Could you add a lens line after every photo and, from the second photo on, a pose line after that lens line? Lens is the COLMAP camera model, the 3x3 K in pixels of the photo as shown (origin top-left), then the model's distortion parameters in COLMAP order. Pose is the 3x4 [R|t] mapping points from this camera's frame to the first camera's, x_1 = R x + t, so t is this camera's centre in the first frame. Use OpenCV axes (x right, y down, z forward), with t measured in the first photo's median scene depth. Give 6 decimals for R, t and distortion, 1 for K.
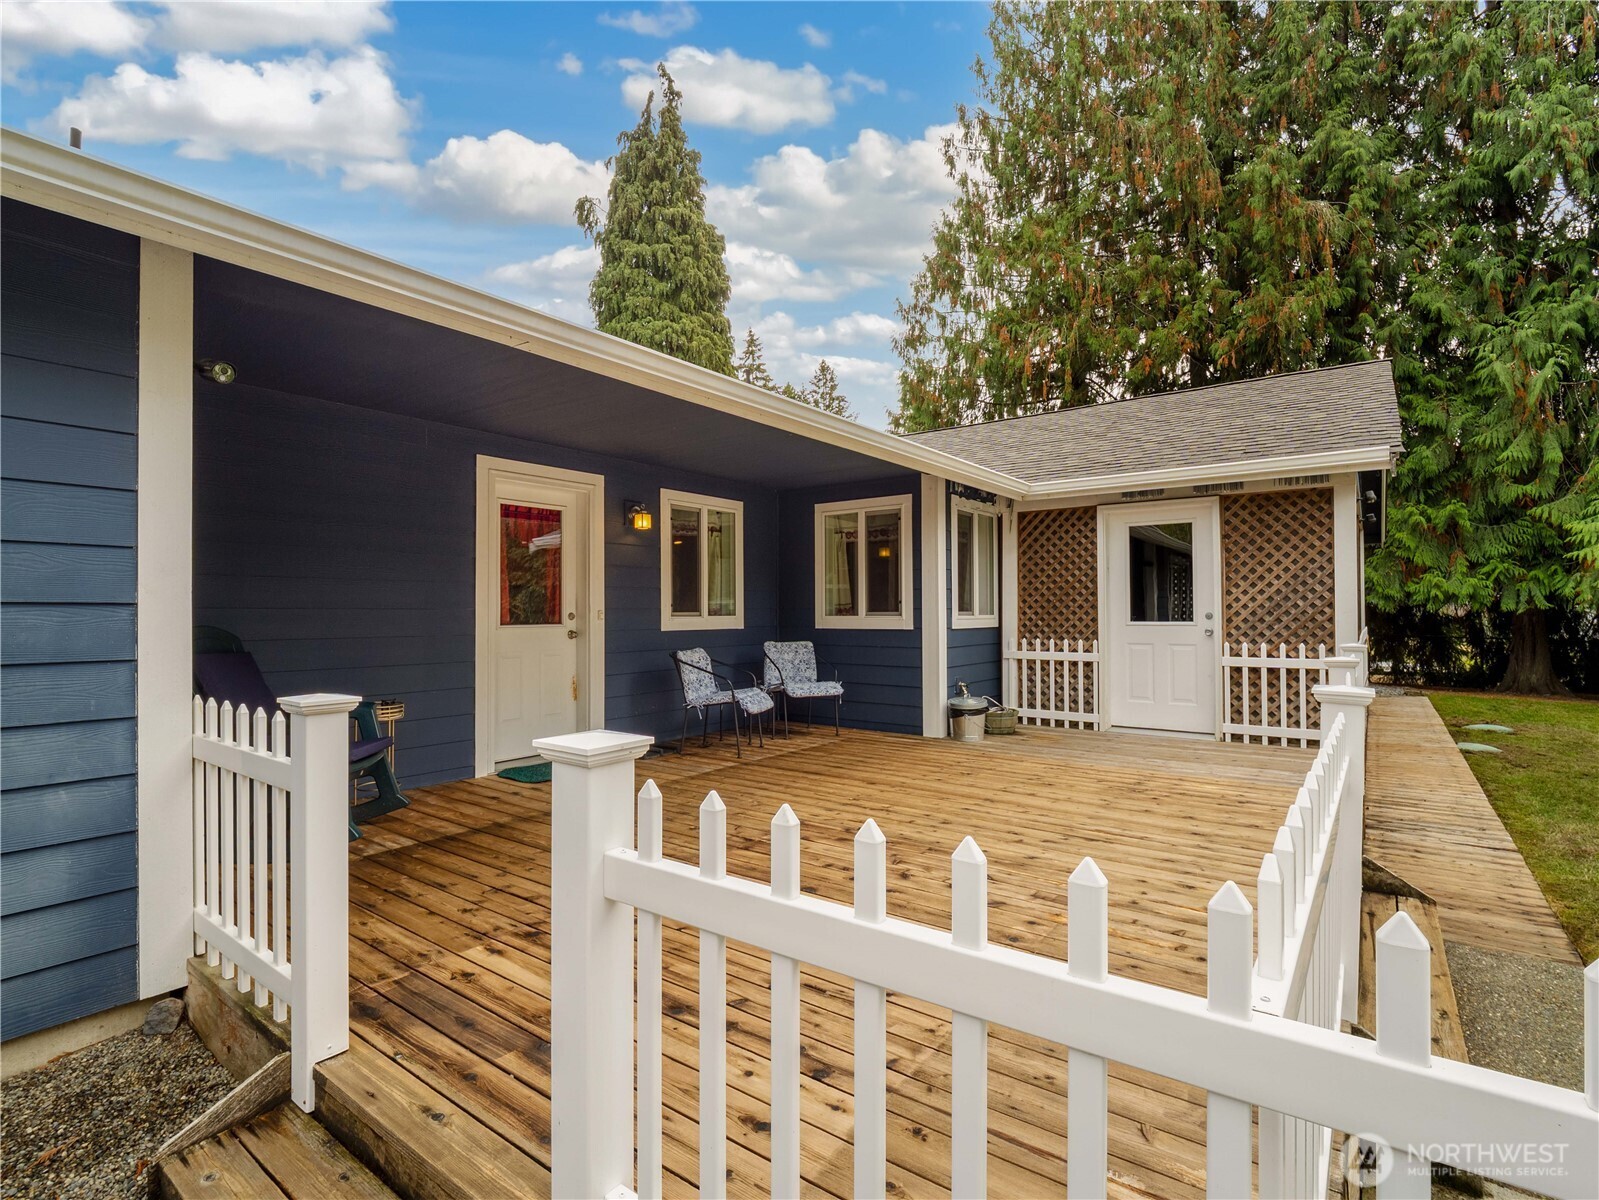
lens RADIAL K [[780.7, 0, 799.5], [0, 780.7, 600.0], [0, 0, 1]] dist [-0.013805, -0.000839]
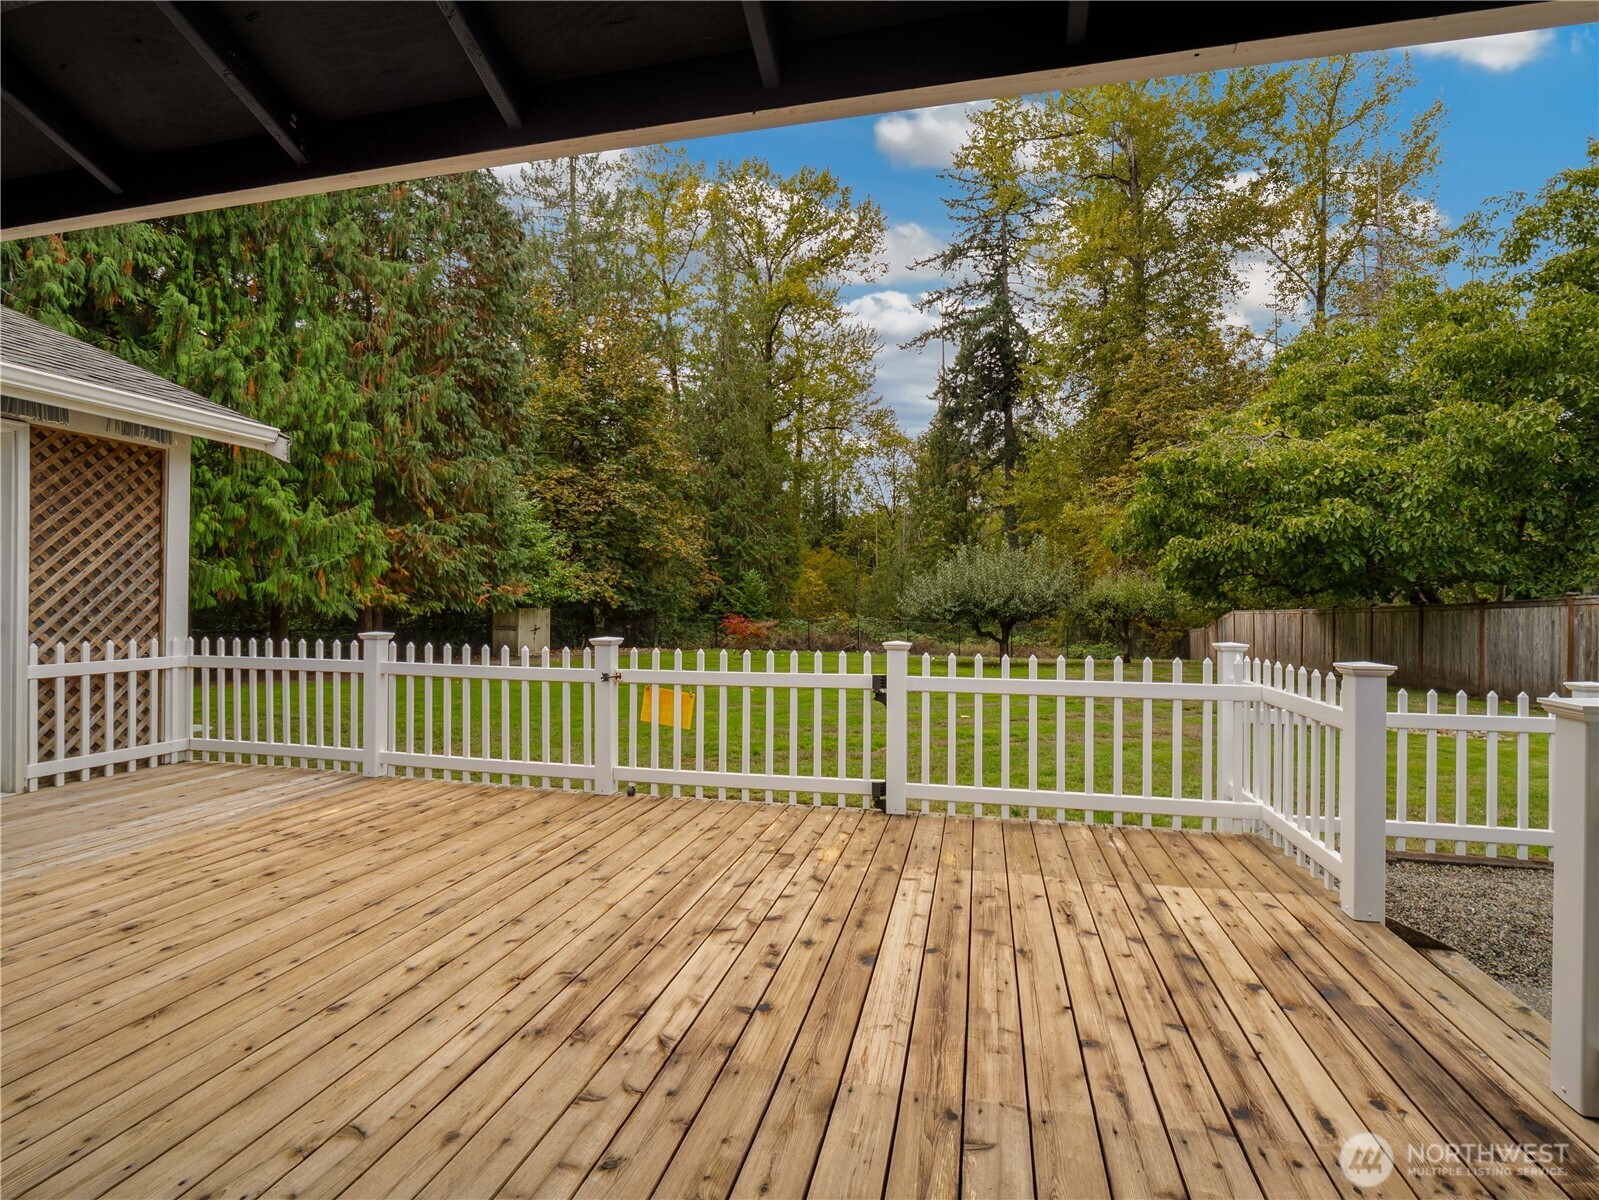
lens RADIAL K [[780.7, 0, 799.5], [0, 780.7, 600.0], [0, 0, 1]] dist [-0.013805, -0.000839]
pose [[-0.401315, 0.001312, 0.915939, -0.183046], [-0.019387, 0.999763, -0.009927, 0.006389], [-0.915735, -0.021741, -0.401194, 0.378157]]
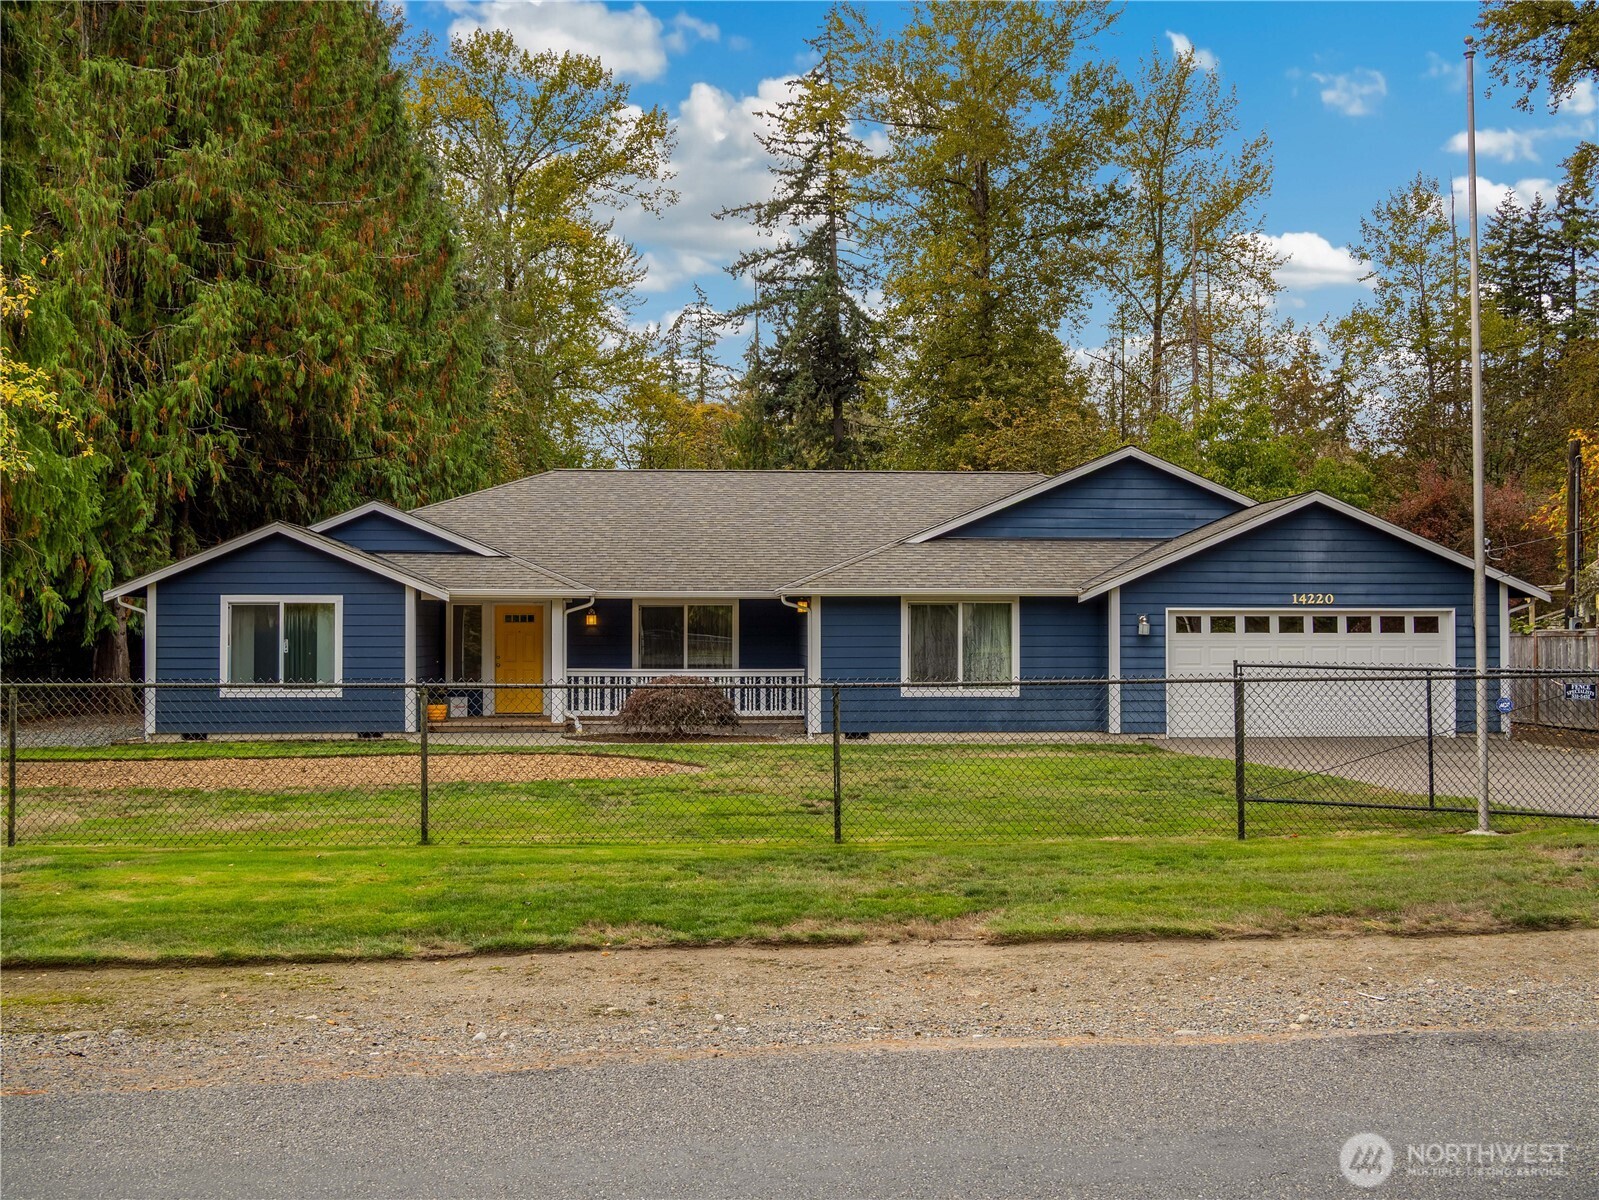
lens RADIAL K [[1574.8, 0, 799.5], [0, 1574.8, 600.0], [0, 0, 1]] dist [-0.045820, 0.012143]
pose [[-0.657199, 0.017640, 0.753510, -1.867008], [-0.010235, 0.999425, -0.032324, 0.018976], [-0.753647, -0.028955, -0.656641, 2.305690]]
